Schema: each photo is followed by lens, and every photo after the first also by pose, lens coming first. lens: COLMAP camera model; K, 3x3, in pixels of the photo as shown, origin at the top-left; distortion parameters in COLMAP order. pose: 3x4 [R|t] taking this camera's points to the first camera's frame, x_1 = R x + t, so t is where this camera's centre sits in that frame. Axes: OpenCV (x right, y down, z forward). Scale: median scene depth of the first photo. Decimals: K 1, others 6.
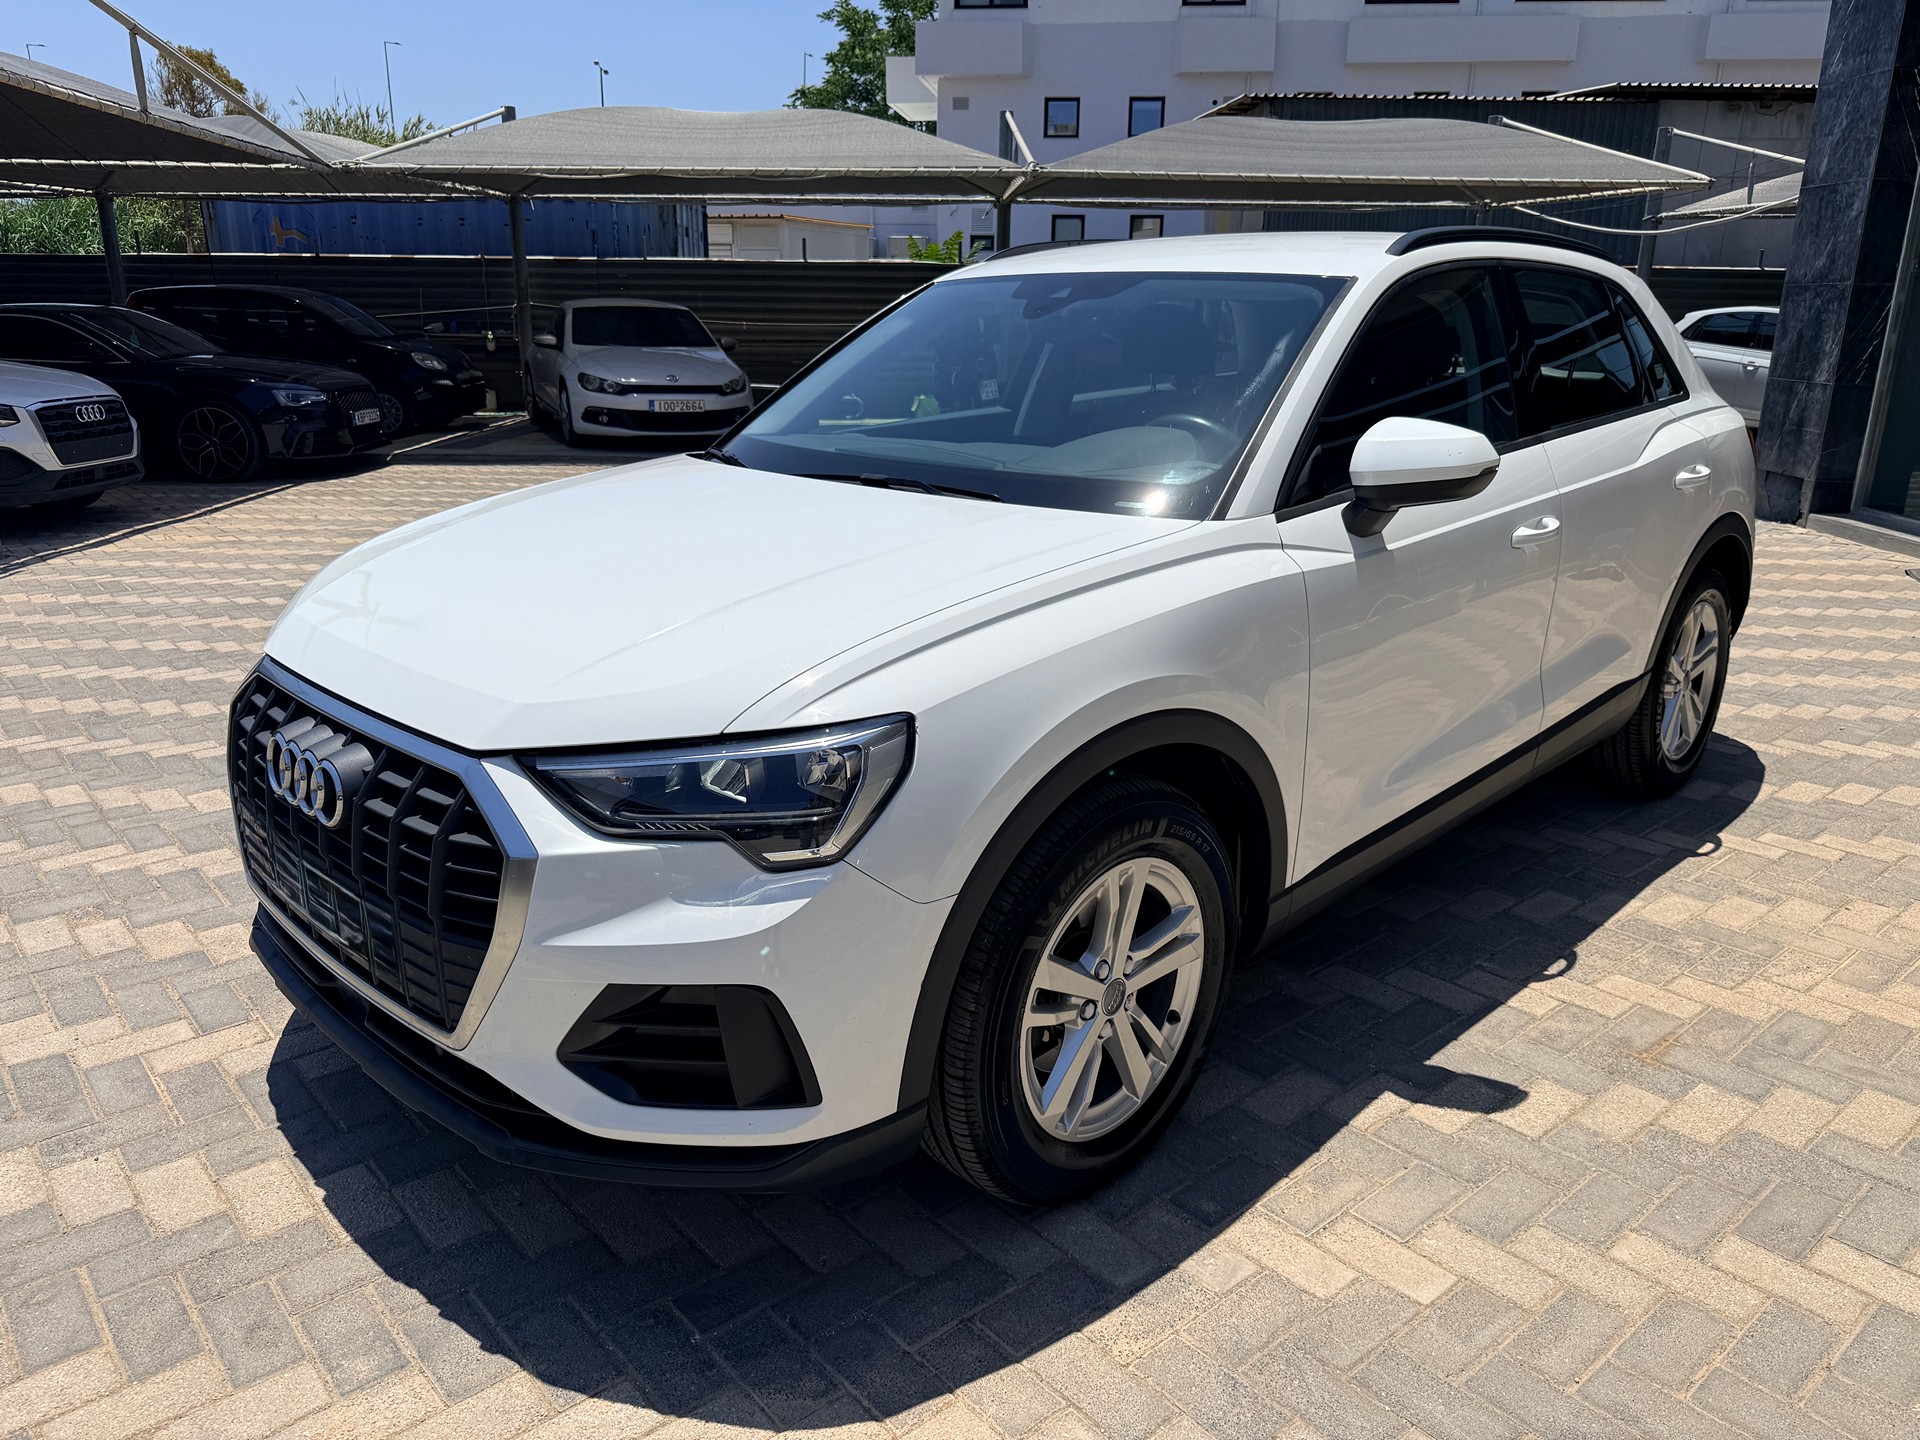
lens RADIAL K [[1365.4, 0, 964.6], [0, 1365.4, 729.4], [0, 0, 1]] dist [0.016814, -0.027184]
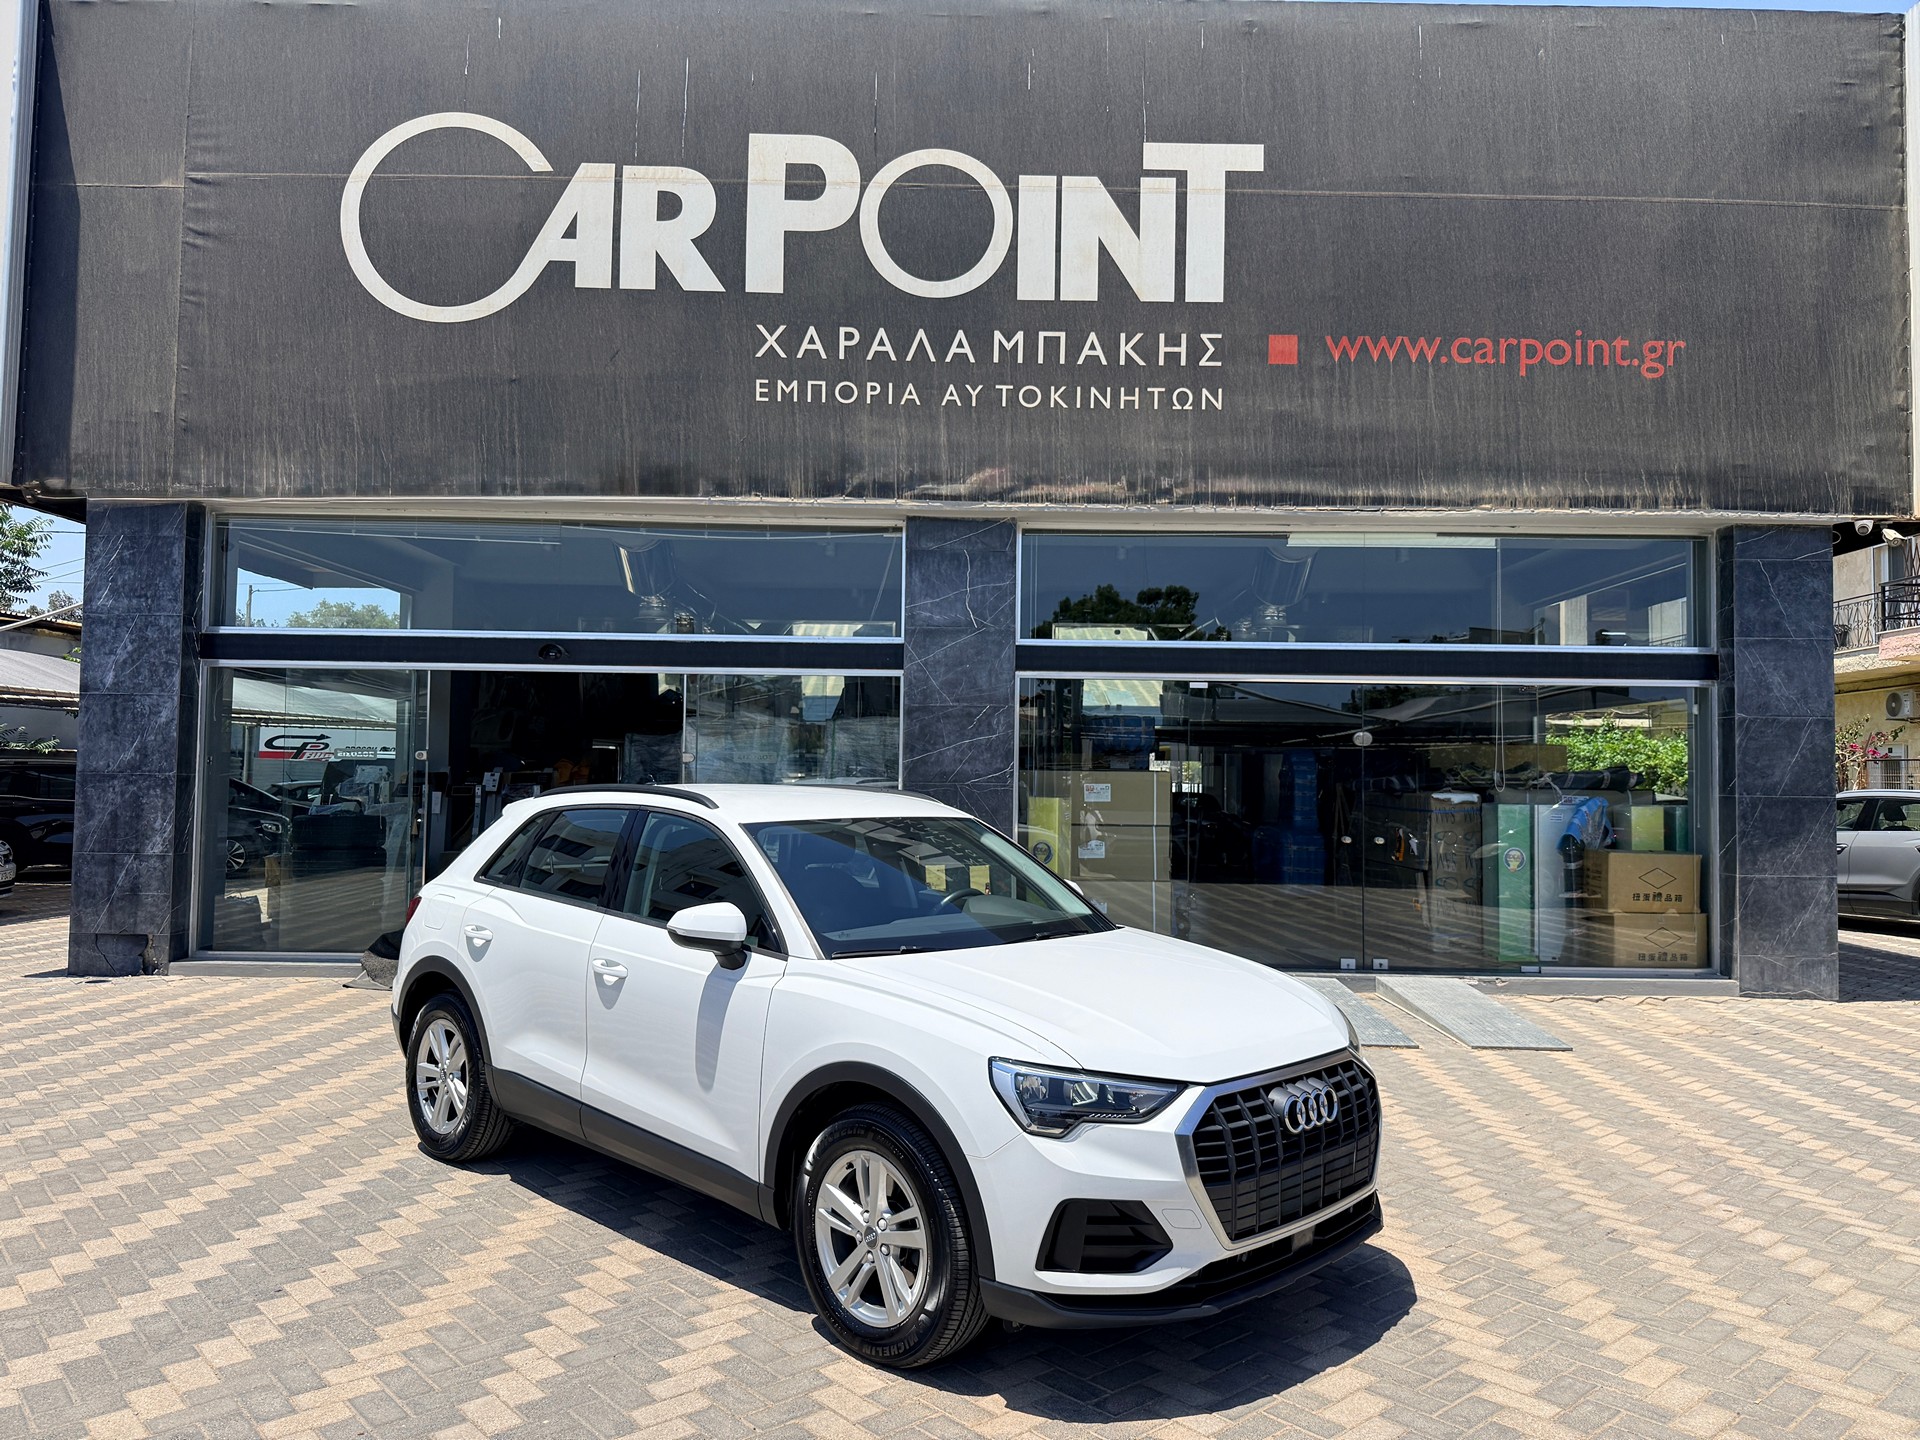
lens RADIAL K [[1365.4, 0, 950.0], [0, 1365.4, 715.0], [0, 0, 1]] dist [0.016814, -0.027184]
pose [[0.008690, 0.033807, 0.999391, -1.244152], [0.285489, 0.957747, -0.034880, -0.292768], [-0.958342, 0.285619, -0.001329, 0.689003]]
